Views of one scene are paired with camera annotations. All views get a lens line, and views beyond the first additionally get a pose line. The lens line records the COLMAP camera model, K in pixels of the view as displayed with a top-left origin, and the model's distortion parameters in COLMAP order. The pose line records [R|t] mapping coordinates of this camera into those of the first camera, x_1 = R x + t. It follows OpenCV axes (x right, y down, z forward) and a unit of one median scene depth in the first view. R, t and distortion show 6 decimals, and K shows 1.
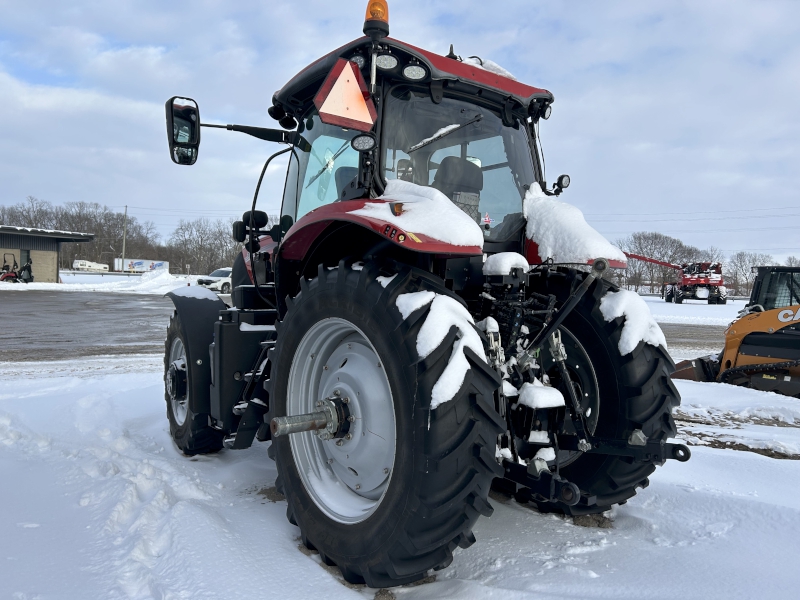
lens RADIAL K [[592.0, 0, 400.0], [0, 592.0, 300.0], [0, 0, 1]] dist [0.039049, -0.000174]
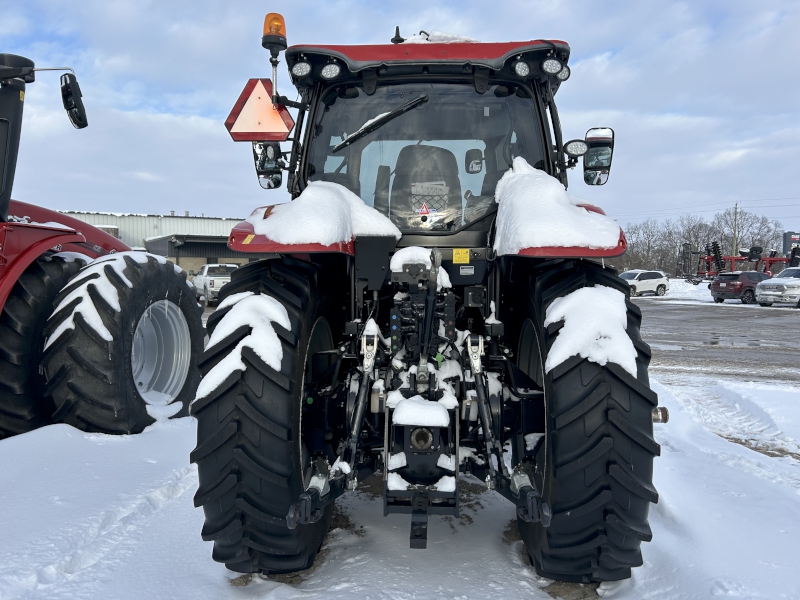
lens RADIAL K [[607.8, 0, 400.0], [0, 607.8, 300.0], [0, 0, 1]] dist [0.022821, 0.005392]
pose [[0.760345, -0.002641, -0.649514, 0.723810], [-0.002969, 0.999967, -0.007542, 0.006163], [0.649512, 0.007663, 0.760312, 0.286491]]
